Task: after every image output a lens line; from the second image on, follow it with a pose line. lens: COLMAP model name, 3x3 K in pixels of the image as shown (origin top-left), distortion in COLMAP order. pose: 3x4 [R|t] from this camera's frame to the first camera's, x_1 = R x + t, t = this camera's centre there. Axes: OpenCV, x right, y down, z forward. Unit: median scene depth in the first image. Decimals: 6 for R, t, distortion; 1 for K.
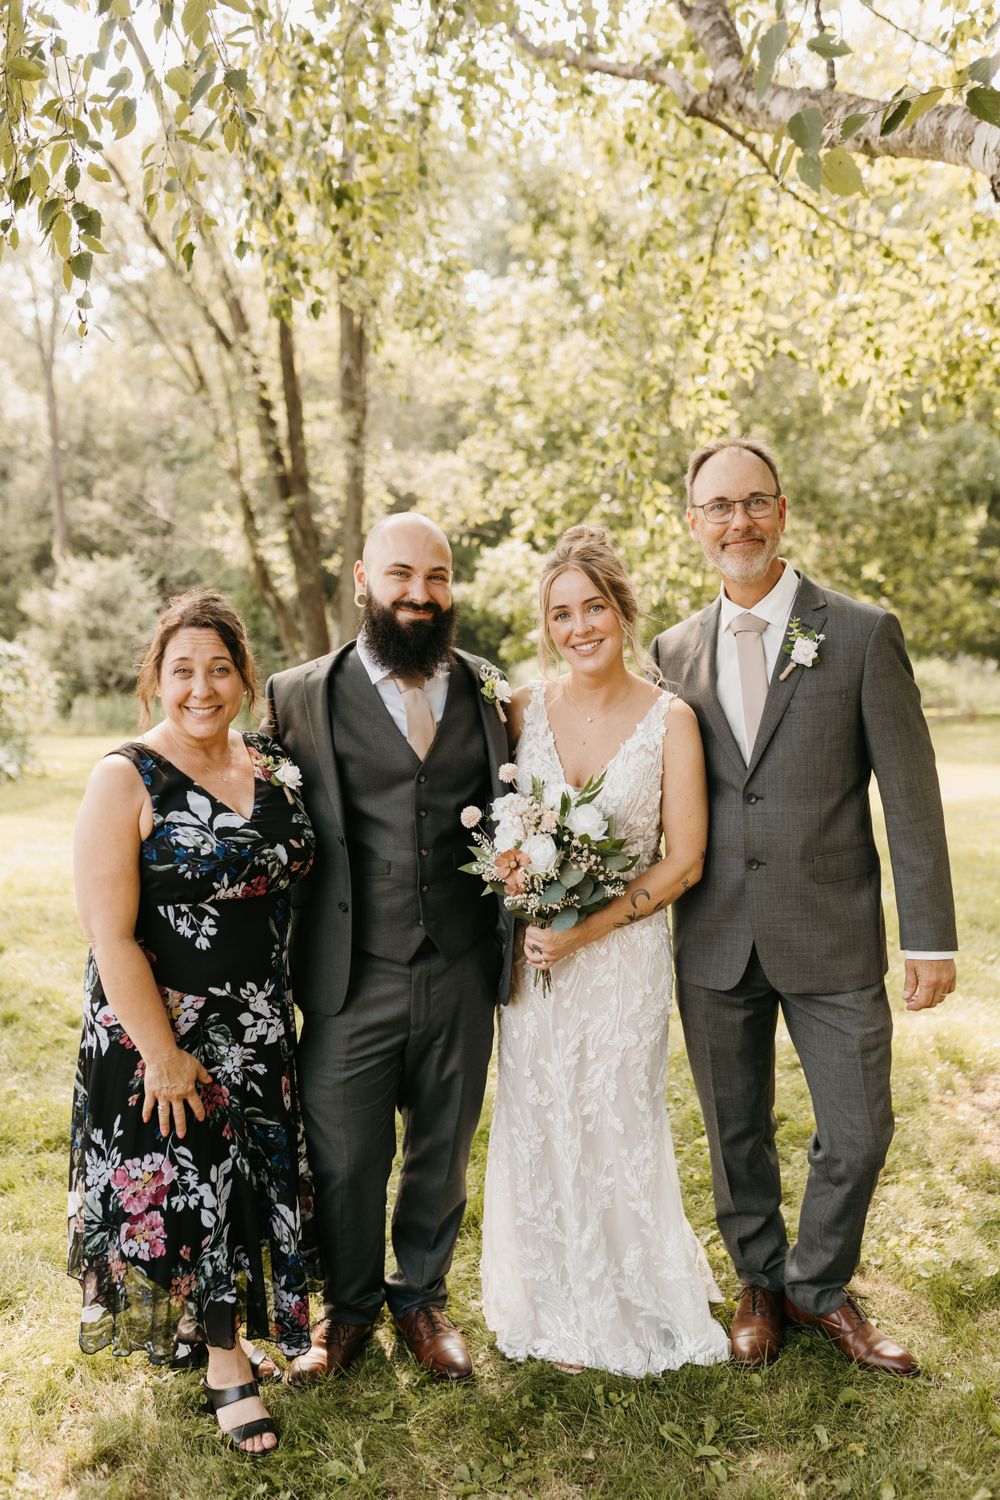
lens RADIAL K [[1416.5, 0, 491.4], [0, 1416.5, 782.9], [0, 0, 1]] dist [0.000066, 0.000000]
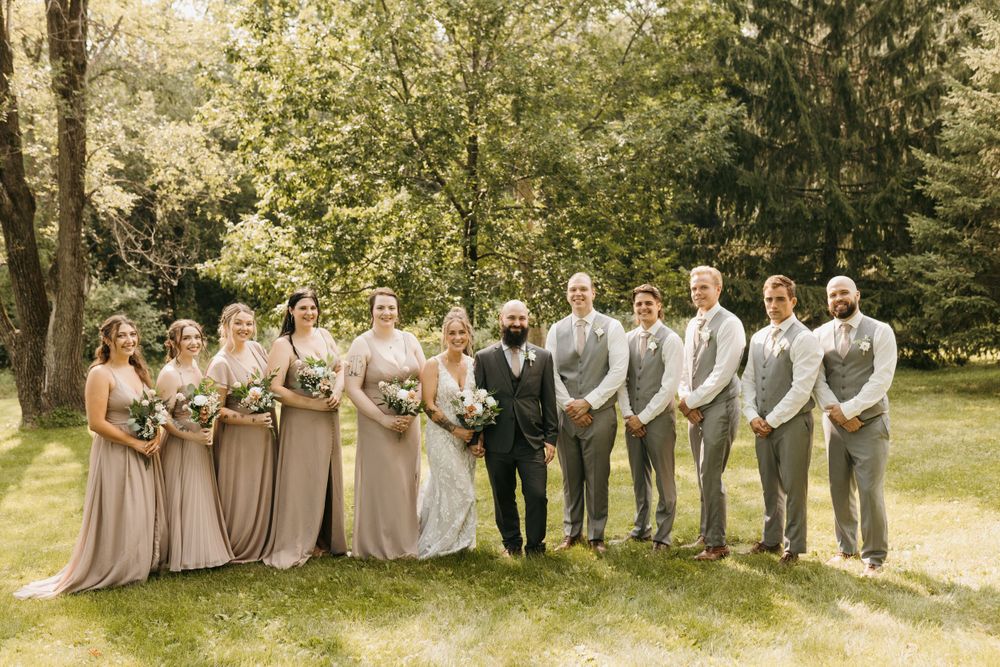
lens RADIAL K [[944.3, 0, 494.7], [0, 944.3, 331.6], [0, 0, 1]] dist [0.000066, 0.000000]
pose [[0.969930, -0.016491, 0.242826, 0.017819], [0.032398, 0.997571, -0.061660, -0.042050], [-0.241219, 0.067673, 0.968108, 0.343790]]
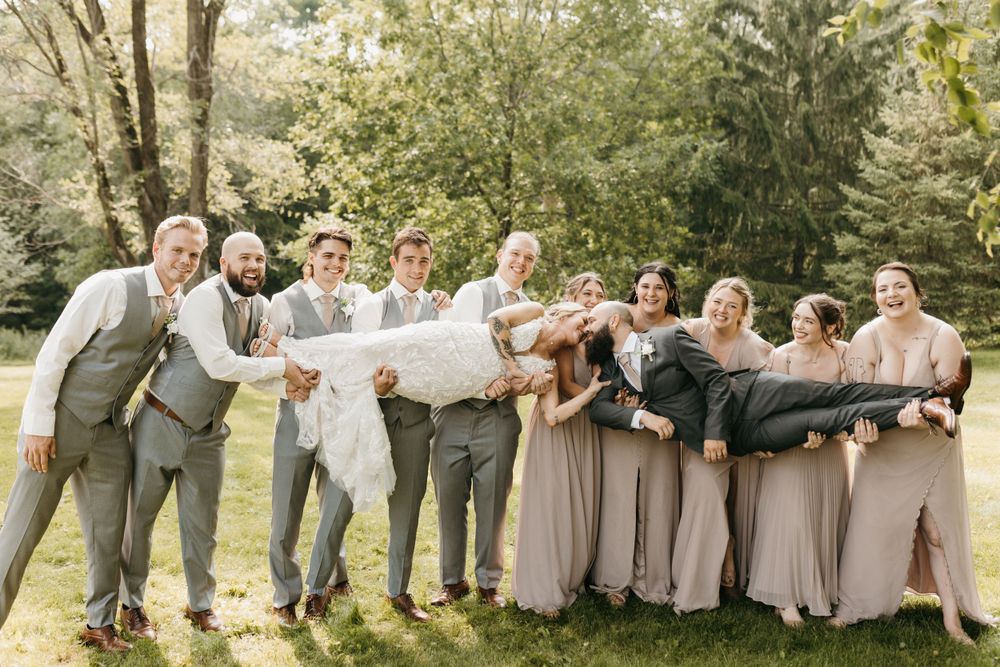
lens RADIAL K [[944.3, 0, 500.3], [0, 944.3, 332.1], [0, 0, 1]] dist [0.000066, 0.000000]
pose [[0.973647, 0.005839, 0.227987, -0.030616], [0.006184, 0.998629, -0.051985, -0.024072], [-0.227978, 0.052025, 0.972275, 0.181441]]
